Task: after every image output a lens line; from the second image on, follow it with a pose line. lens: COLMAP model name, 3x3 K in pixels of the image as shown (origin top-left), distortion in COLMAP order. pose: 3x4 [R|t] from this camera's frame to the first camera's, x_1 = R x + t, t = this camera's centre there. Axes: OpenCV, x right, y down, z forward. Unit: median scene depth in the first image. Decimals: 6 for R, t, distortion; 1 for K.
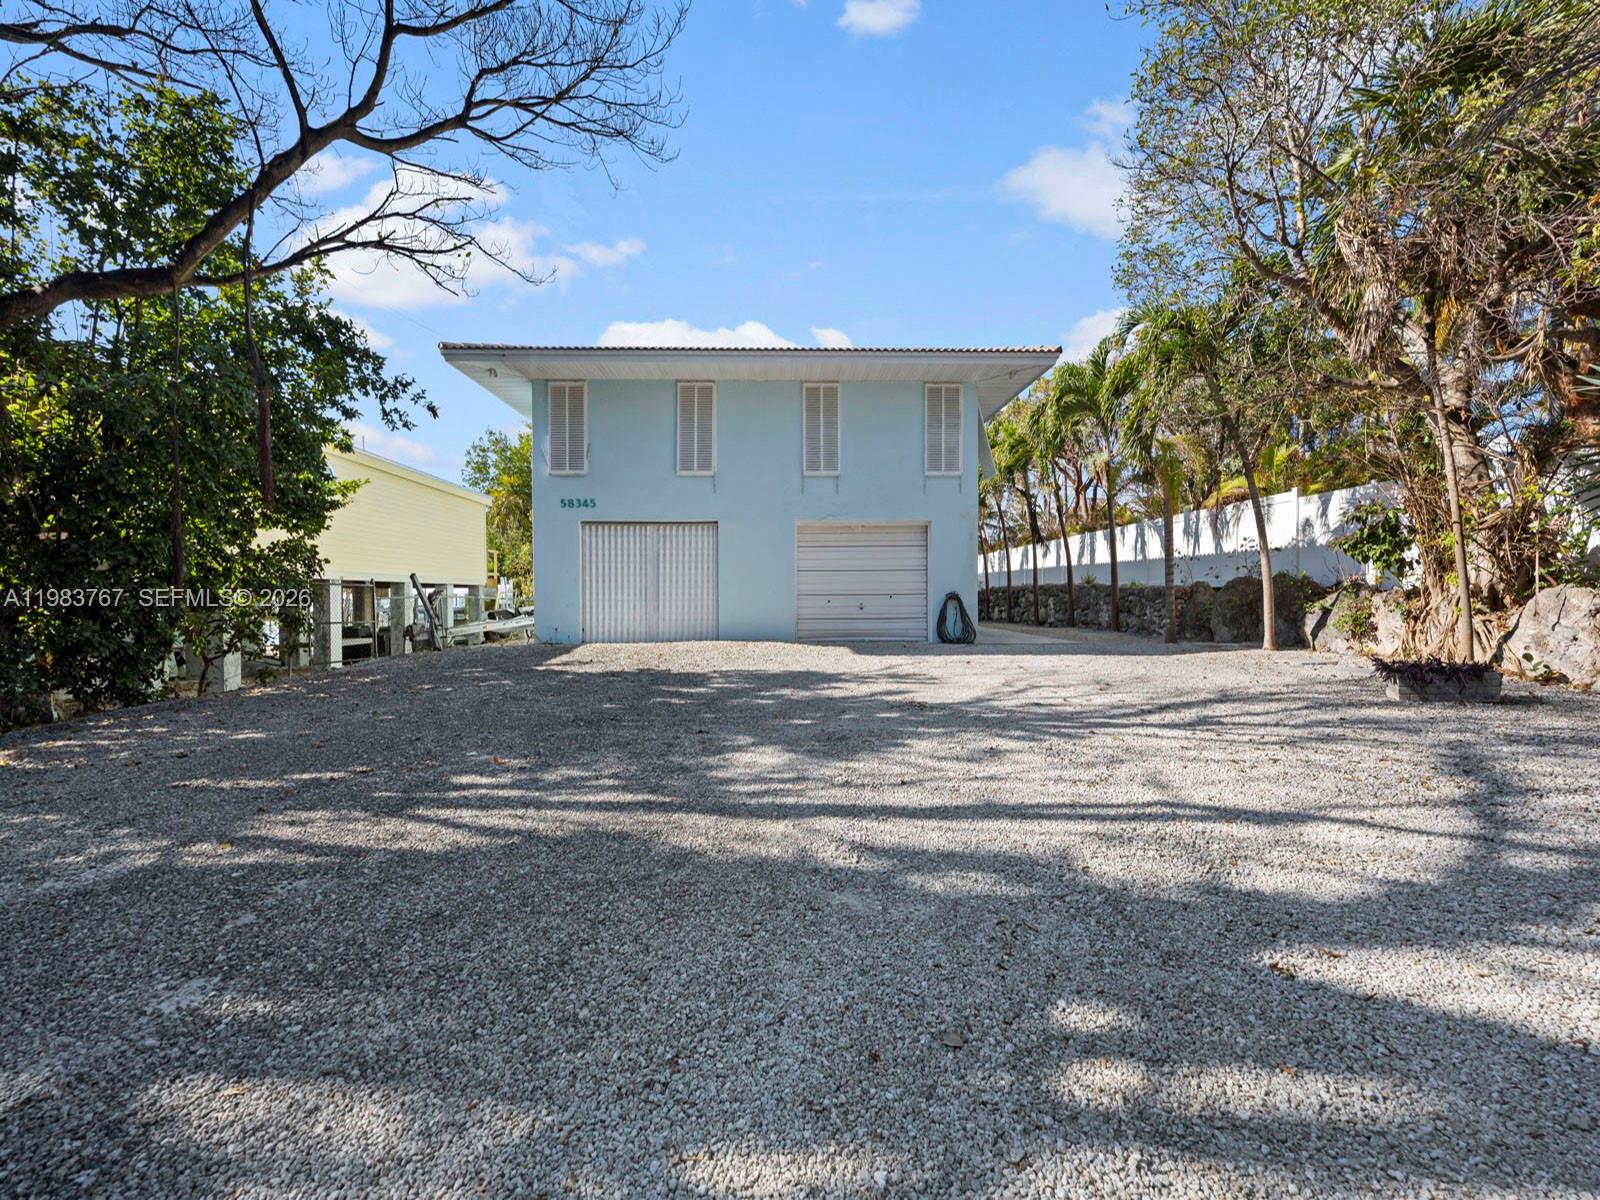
lens RADIAL K [[652.8, 0, 804.3], [0, 652.8, 633.8], [0, 0, 1]] dist [-0.006554, -0.000271]
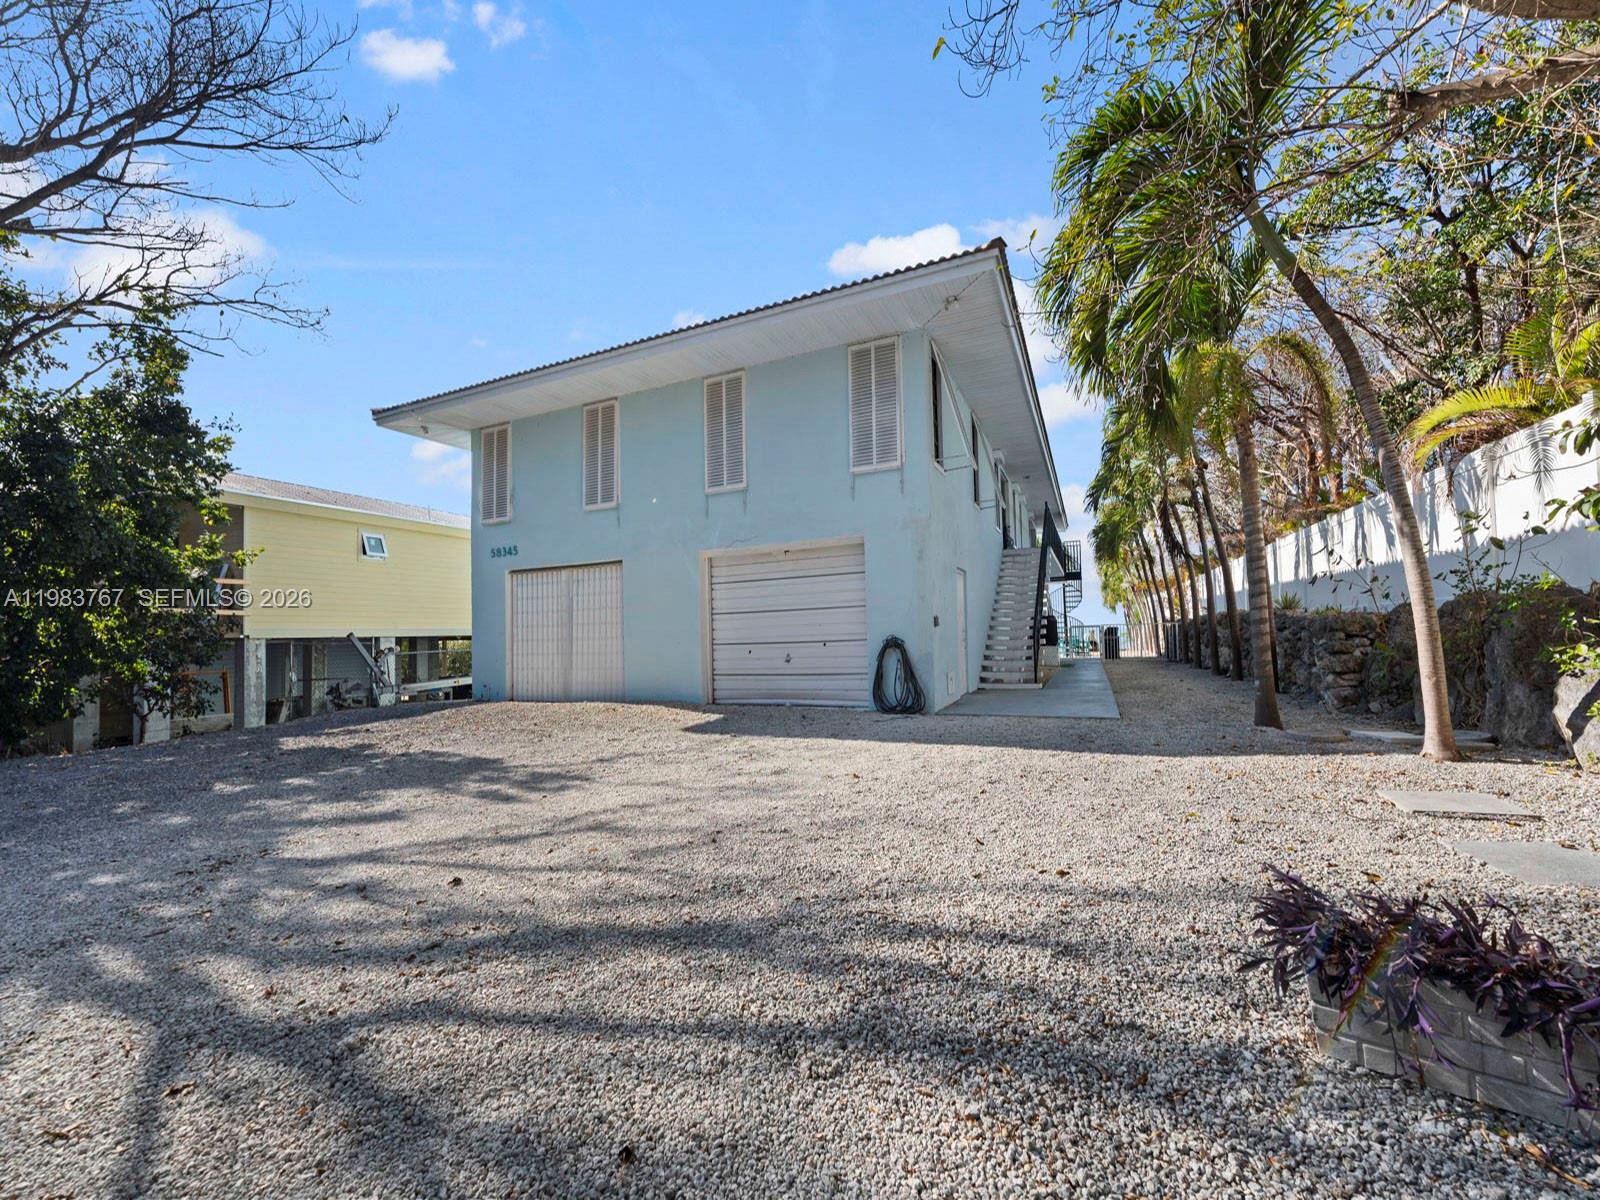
lens RADIAL K [[652.8, 0, 804.3], [0, 652.8, 633.8], [0, 0, 1]] dist [-0.006554, -0.000271]
pose [[0.896112, -0.024428, -0.443156, 0.503044], [0.001639, 0.998660, -0.051735, -0.035694], [0.443825, 0.045634, 0.894951, 0.391961]]
